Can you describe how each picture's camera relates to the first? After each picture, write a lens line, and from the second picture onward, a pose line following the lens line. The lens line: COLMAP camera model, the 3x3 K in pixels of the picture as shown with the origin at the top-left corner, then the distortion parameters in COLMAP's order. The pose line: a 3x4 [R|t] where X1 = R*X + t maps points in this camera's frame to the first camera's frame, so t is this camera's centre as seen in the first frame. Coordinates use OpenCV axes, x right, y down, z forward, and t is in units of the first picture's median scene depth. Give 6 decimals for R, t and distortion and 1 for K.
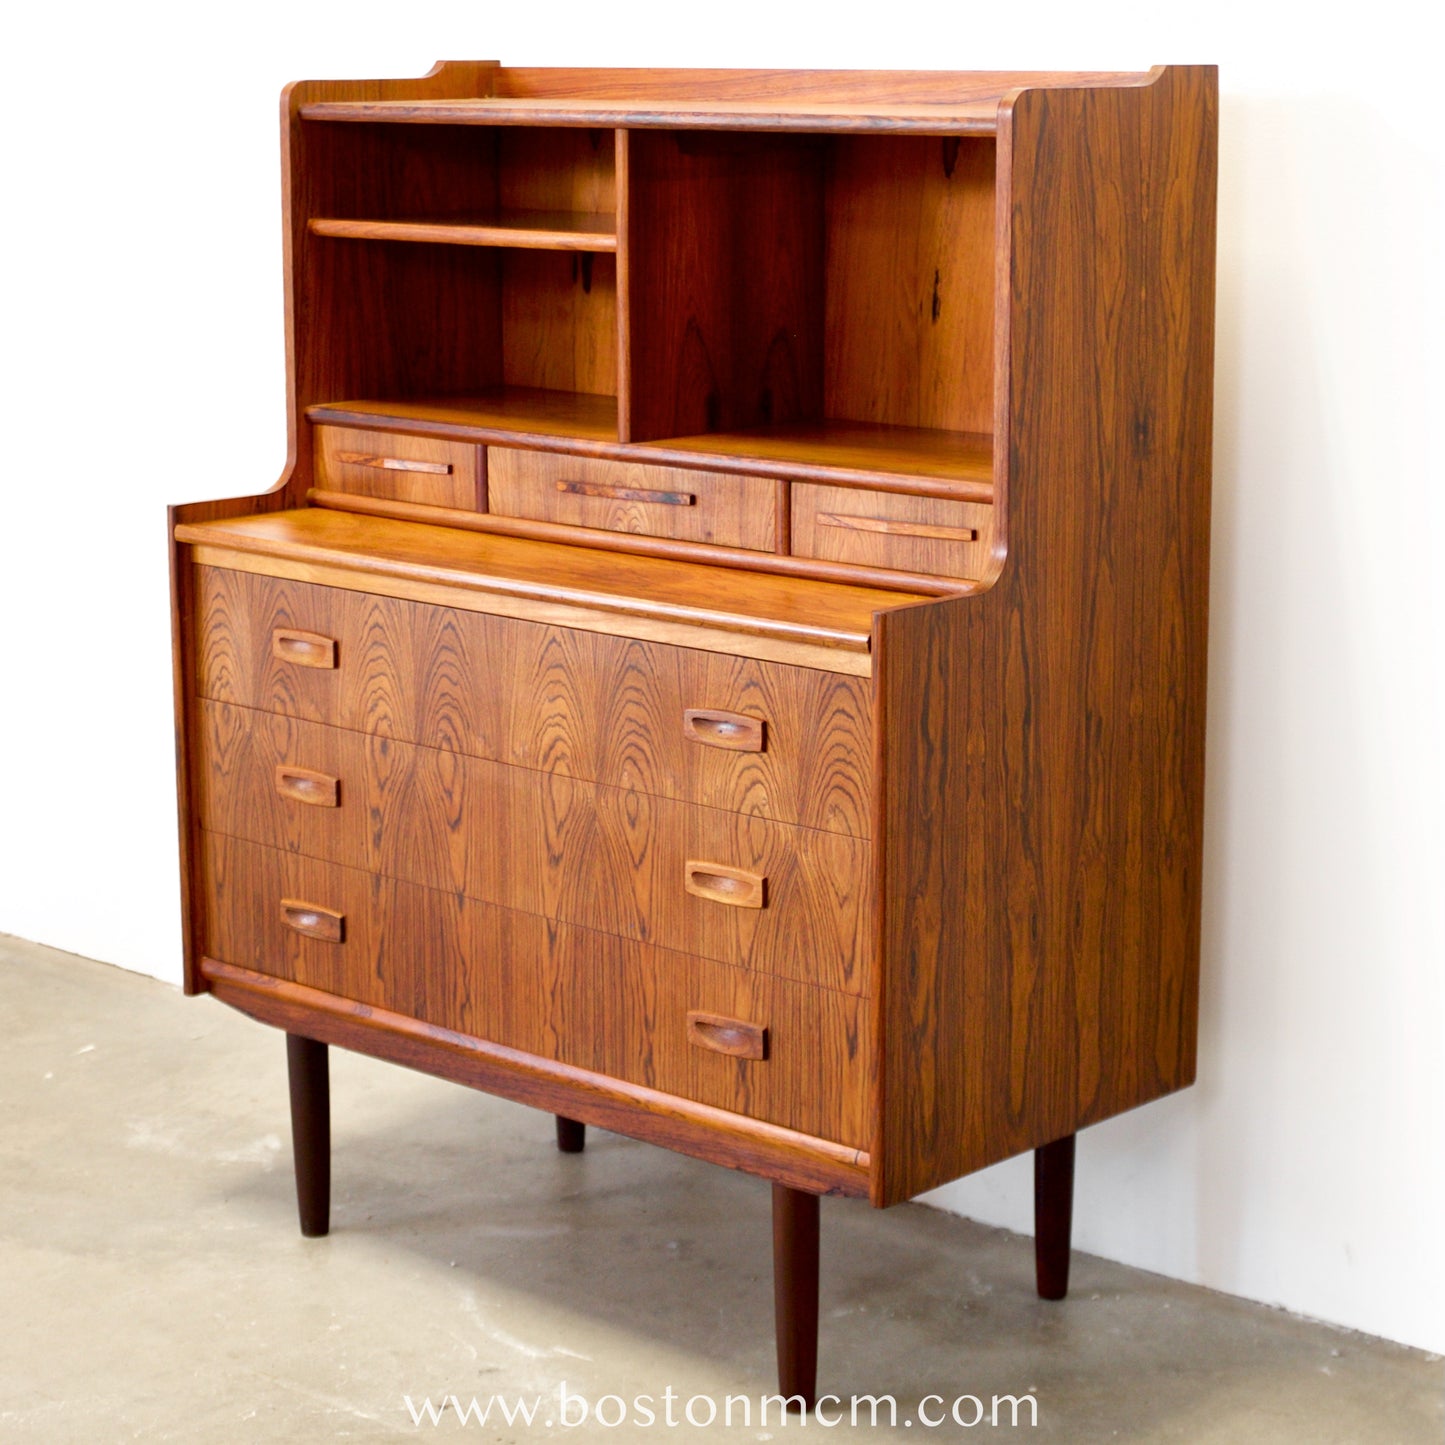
lens RADIAL K [[3332.3, 0, 669.7], [0, 3332.3, 749.8], [0, 0, 1]] dist [-0.087149, 0.000000]
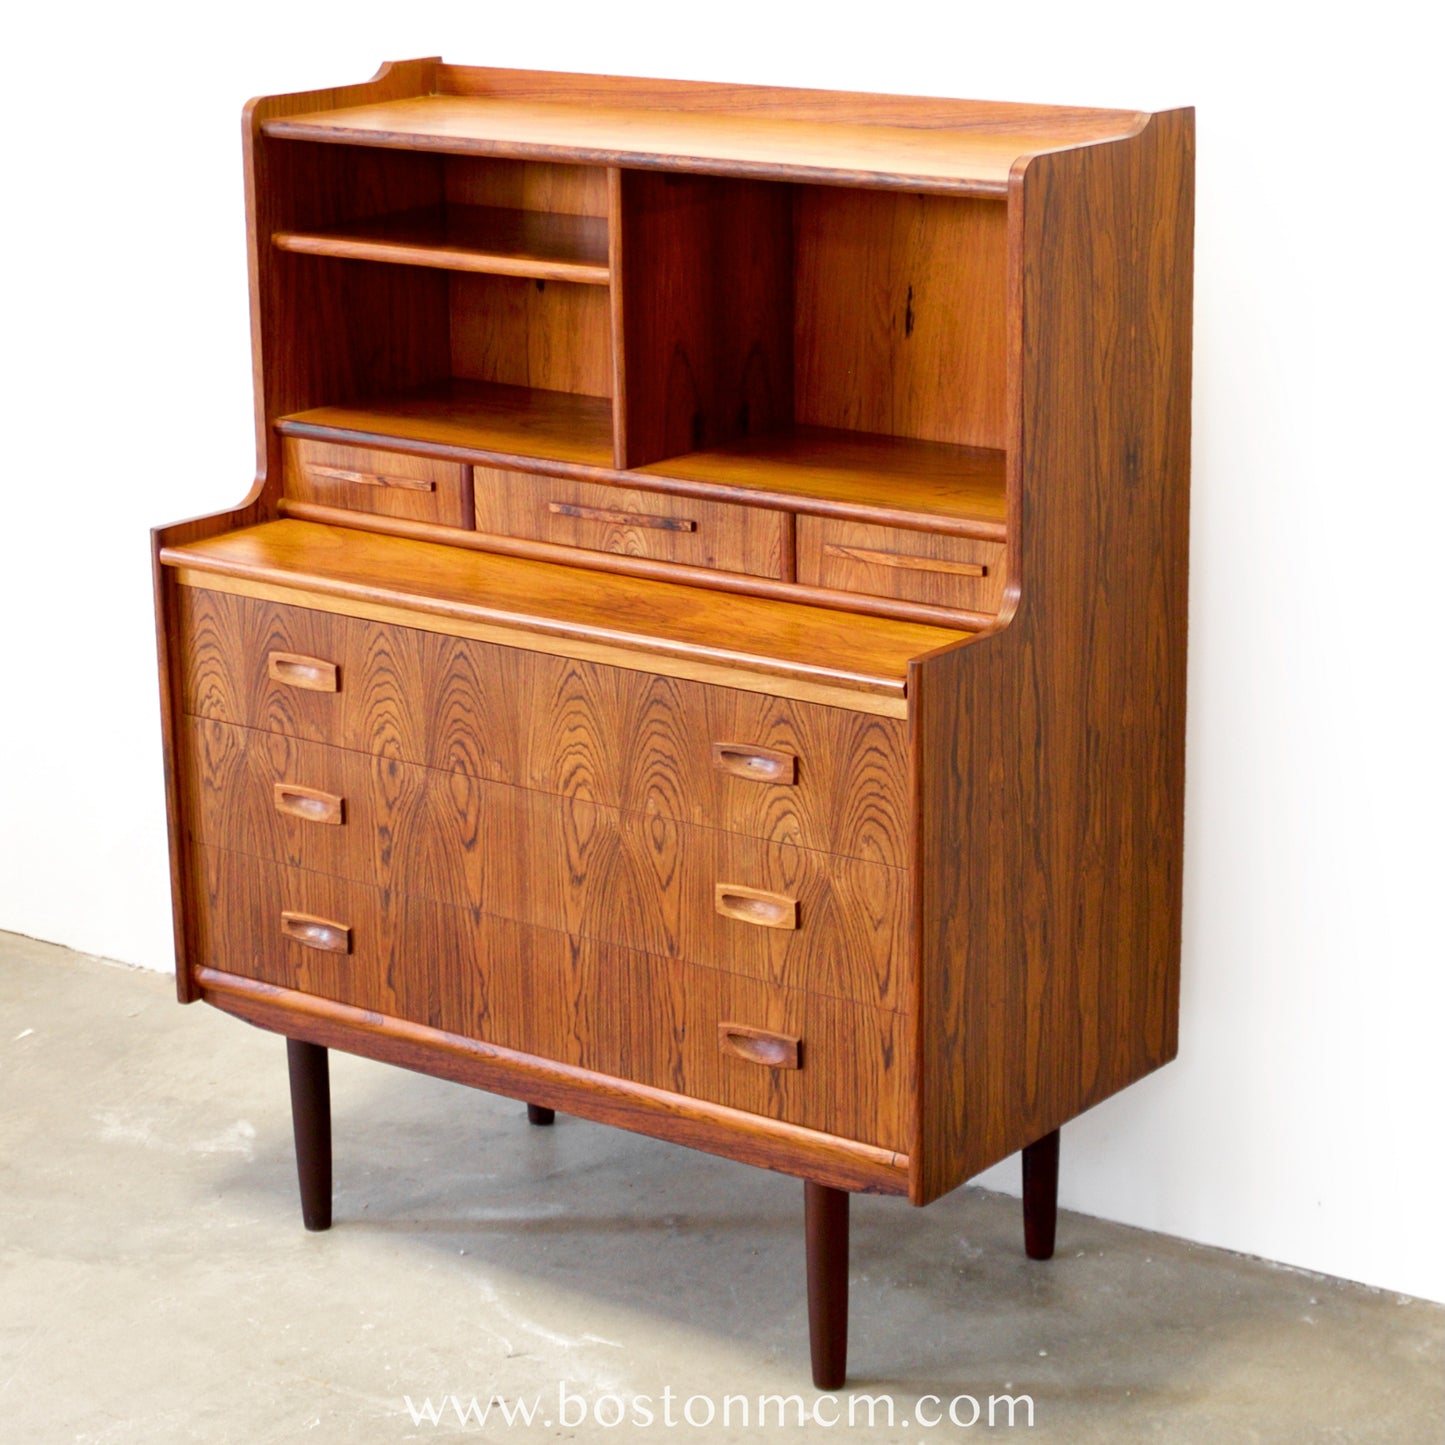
lens RADIAL K [[3672.9, 0, 708.4], [0, 3672.9, 835.6], [0, 0, 1]] dist [-0.090398, 0.000000]
pose [[0.993318, -0.043515, 0.106894, -0.115180], [0.033481, 0.995015, 0.093940, -0.086712], [-0.110449, -0.089733, 0.989823, -0.140329]]
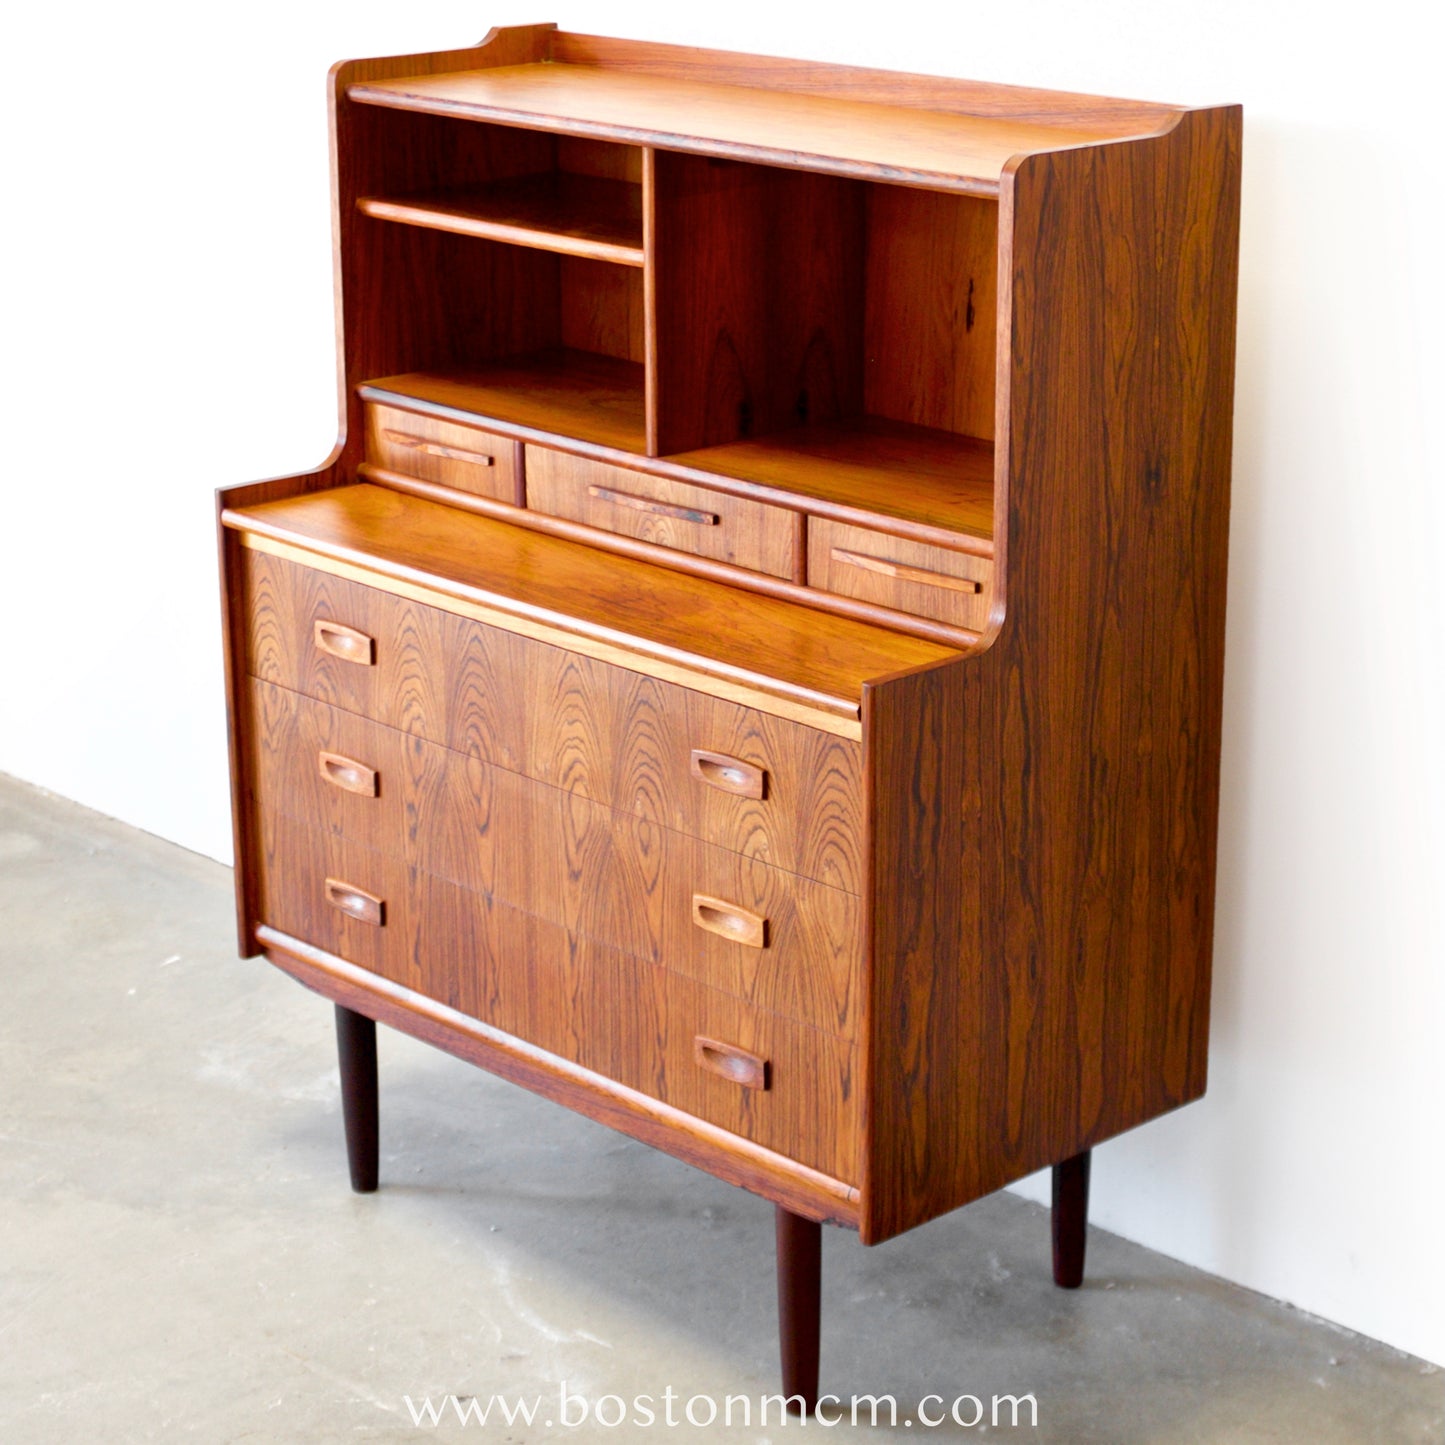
lens RADIAL K [[3332.3, 0, 753.9], [0, 3332.3, 771.8], [0, 0, 1]] dist [-0.087149, 0.000000]
pose [[0.998818, 0.018143, -0.045092, 0.065380], [-0.013027, 0.993707, 0.111253, -0.111874], [0.046826, -0.110534, 0.992769, -0.007167]]
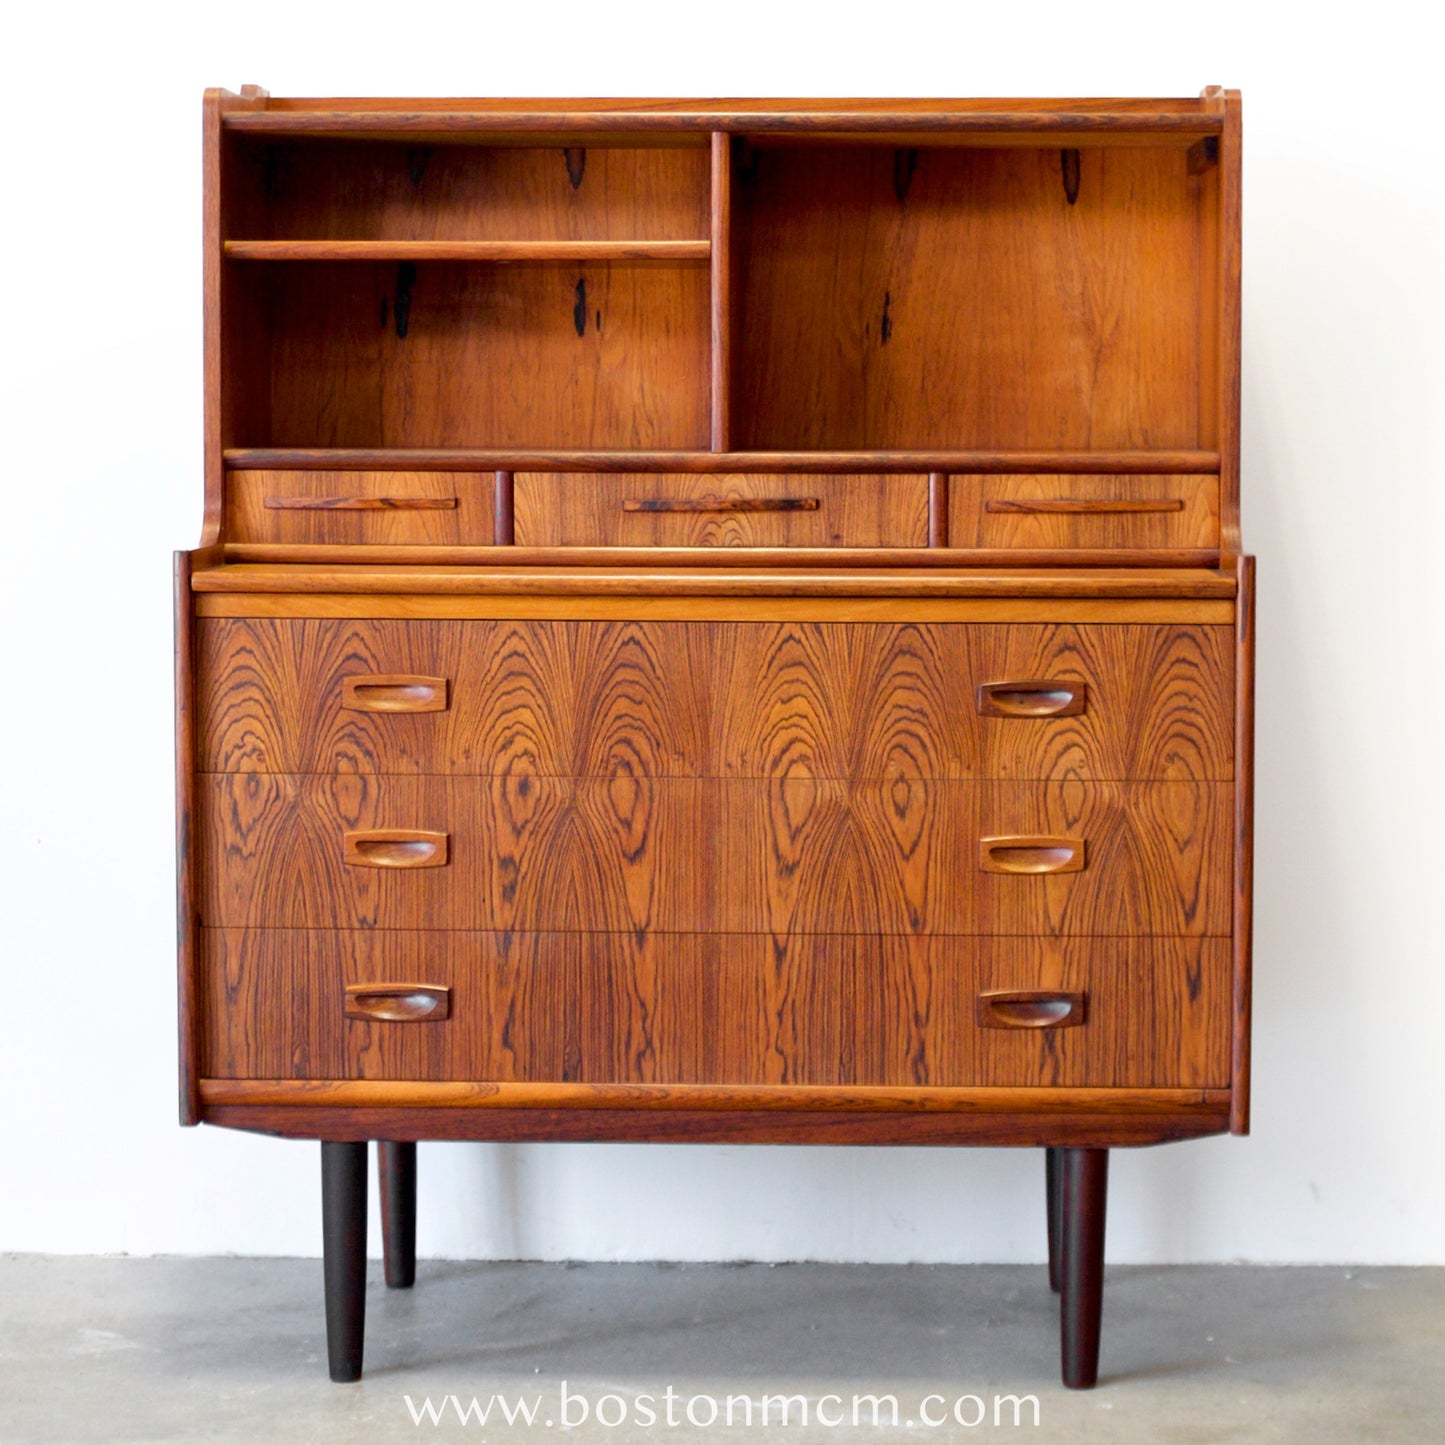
lens RADIAL K [[3970.3, 0, 710.9], [0, 3970.3, 729.7], [0, 0, 1]] dist [-0.100609, 0.000000]
pose [[0.750489, -0.050422, 0.658956, -0.798773], [0.134059, 0.987971, -0.077083, 0.077995], [-0.647143, 0.146189, 0.748221, 0.149247]]
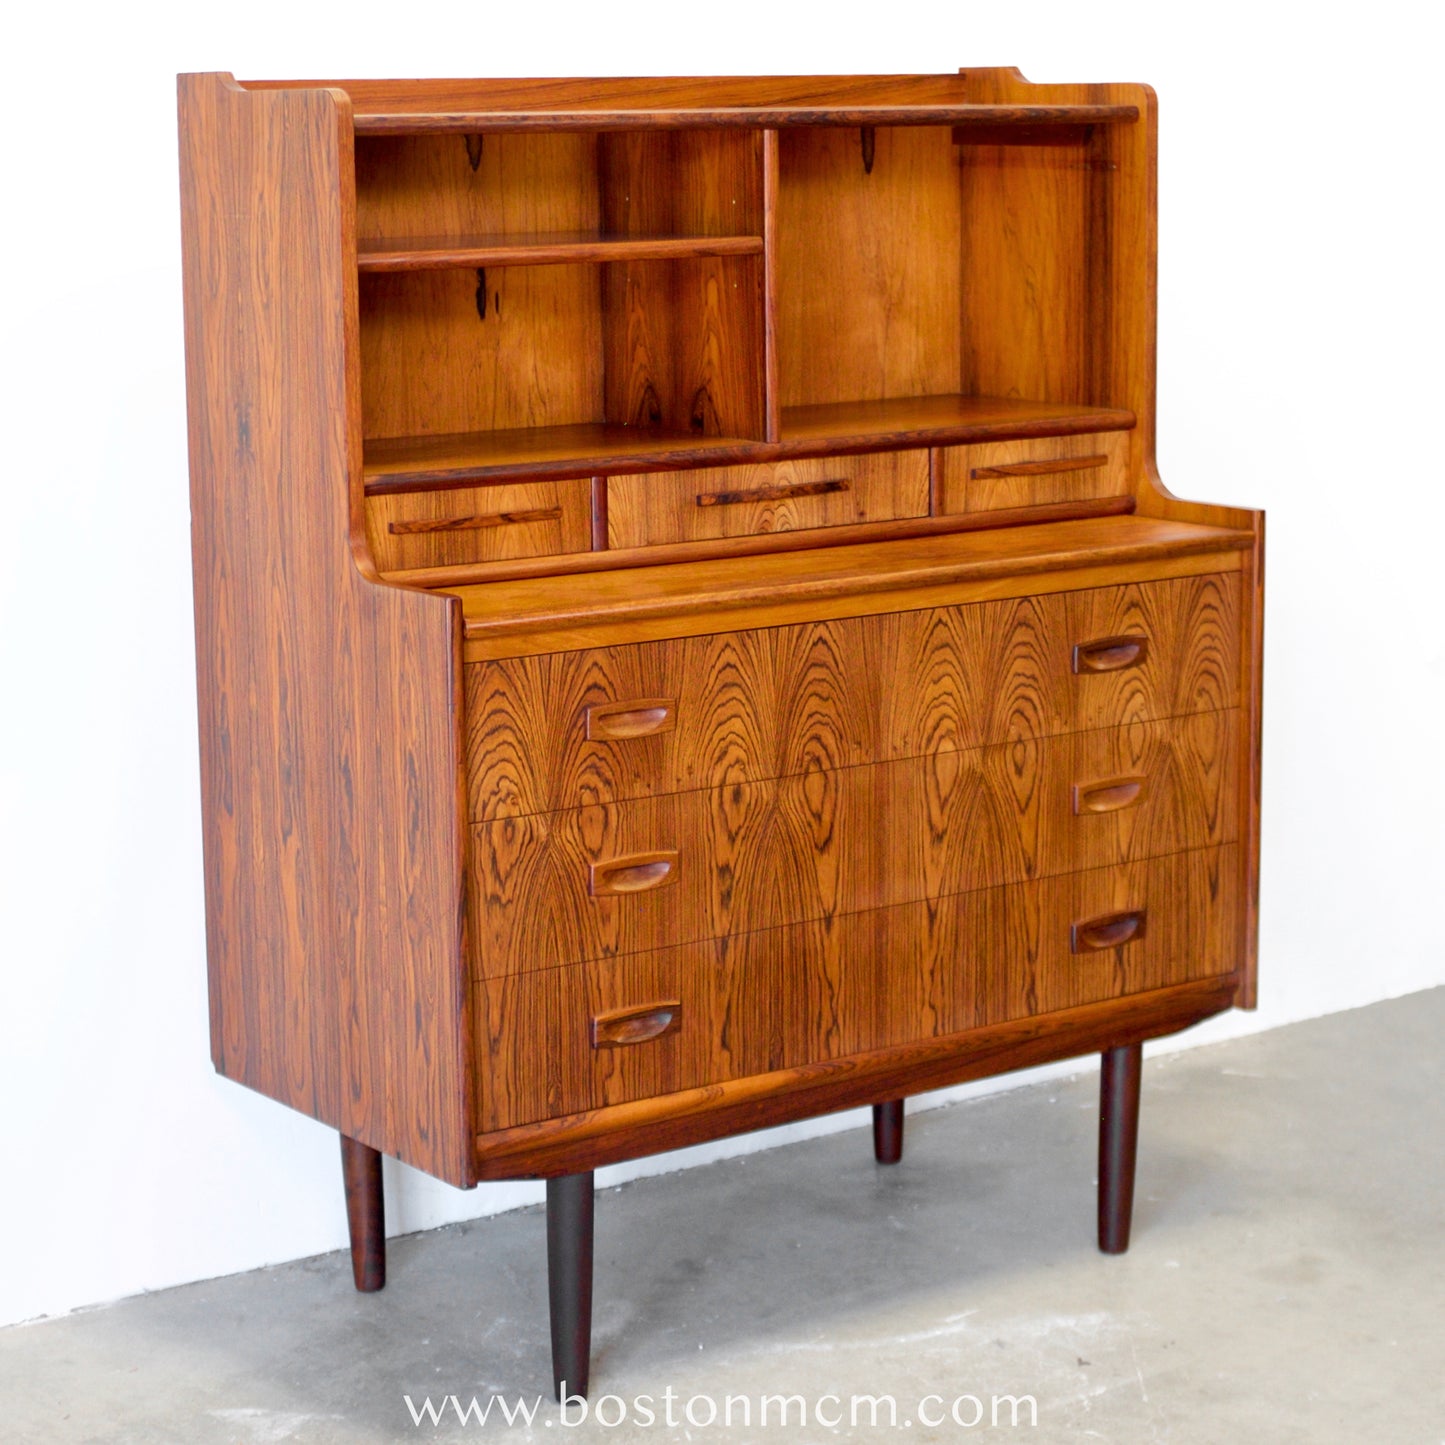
lens RADIAL K [[3467.2, 0, 693.2], [0, 3467.2, 743.2], [0, 0, 1]] dist [-0.089875, 0.000000]
pose [[0.184672, -0.181103, 0.965970, -1.062793], [0.218697, 0.965804, 0.139262, -0.158478], [-0.958159, 0.185536, 0.217964, 0.828587]]
